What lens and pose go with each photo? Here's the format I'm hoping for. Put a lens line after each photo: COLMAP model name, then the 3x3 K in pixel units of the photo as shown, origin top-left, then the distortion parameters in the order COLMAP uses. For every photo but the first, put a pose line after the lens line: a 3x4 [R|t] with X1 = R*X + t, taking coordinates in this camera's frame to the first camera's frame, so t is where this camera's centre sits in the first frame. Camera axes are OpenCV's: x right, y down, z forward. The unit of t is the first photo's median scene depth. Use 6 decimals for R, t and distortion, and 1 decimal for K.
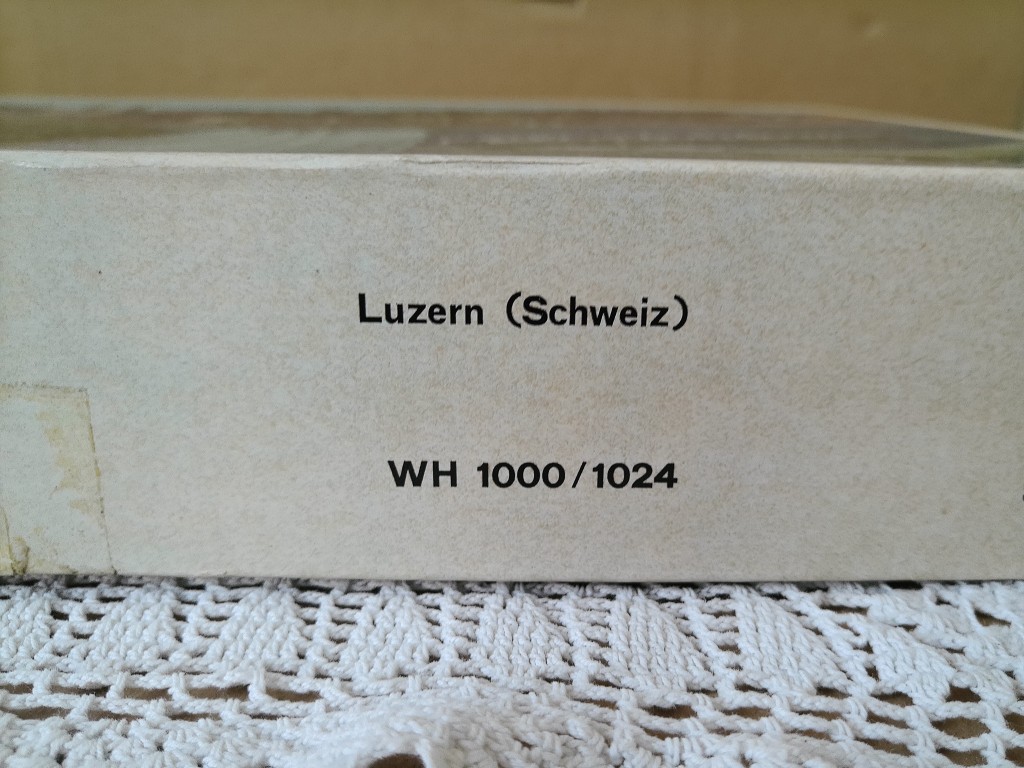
lens RADIAL K [[802.0, 0, 512.0], [0, 802.0, 384.0], [0, 0, 1]] dist [-0.012794, 0.000998]
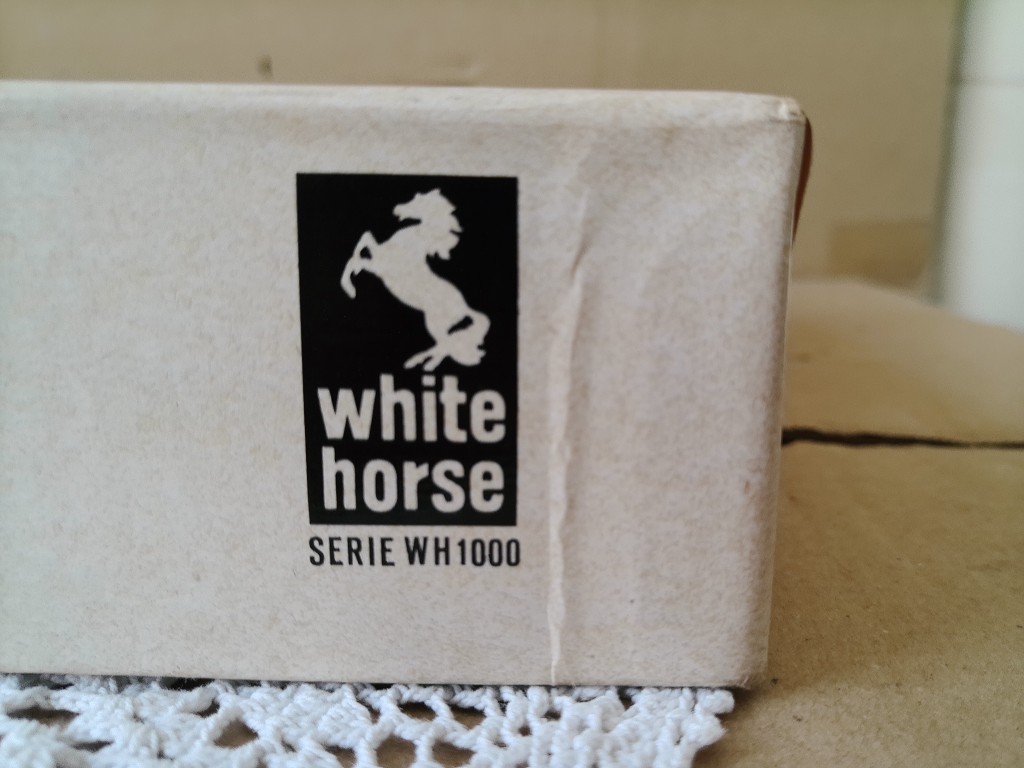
lens RADIAL K [[802.0, 0, 512.0], [0, 802.0, 384.0], [0, 0, 1]] dist [-0.012794, 0.000998]
pose [[0.995932, 0.002532, -0.090077, 0.897641], [-0.011357, 0.995161, -0.097596, 0.057747], [0.089394, 0.098222, 0.991141, 0.322027]]
